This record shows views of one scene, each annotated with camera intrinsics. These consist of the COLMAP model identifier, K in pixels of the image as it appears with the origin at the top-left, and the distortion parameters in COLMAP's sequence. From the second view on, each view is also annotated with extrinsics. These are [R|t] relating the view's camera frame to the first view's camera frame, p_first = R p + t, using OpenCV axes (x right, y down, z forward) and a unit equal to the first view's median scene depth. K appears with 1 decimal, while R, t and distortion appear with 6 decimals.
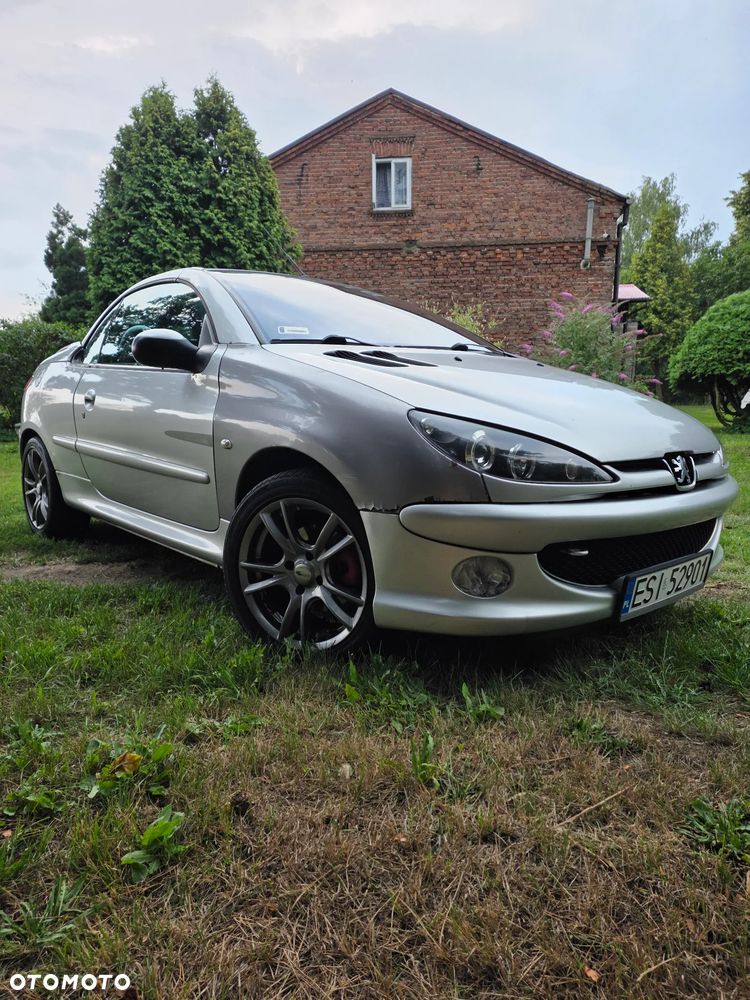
lens RADIAL K [[674.7, 0, 379.0], [0, 674.7, 496.8], [0, 0, 1]] dist [0.054768, -0.033522]
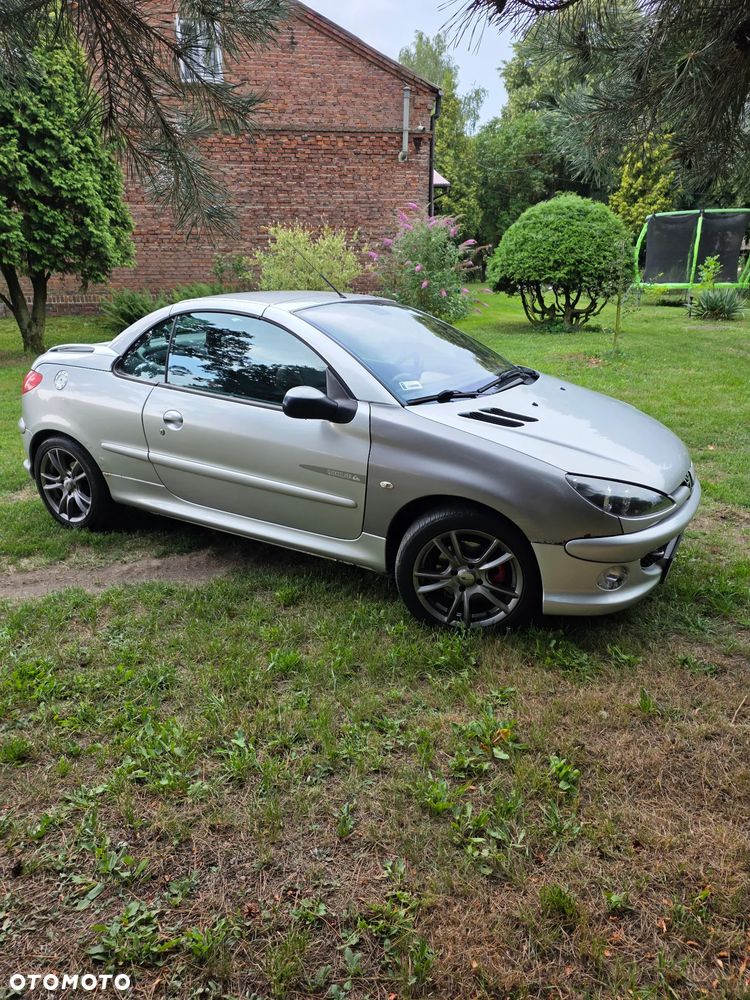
lens RADIAL K [[674.7, 0, 368.8], [0, 674.7, 494.4], [0, 0, 1]] dist [0.054768, -0.033522]
pose [[0.952981, -0.105646, 0.284019, -0.121205], [0.050941, 0.979773, 0.193520, -0.060471], [-0.298718, -0.169952, 0.939087, -0.044507]]
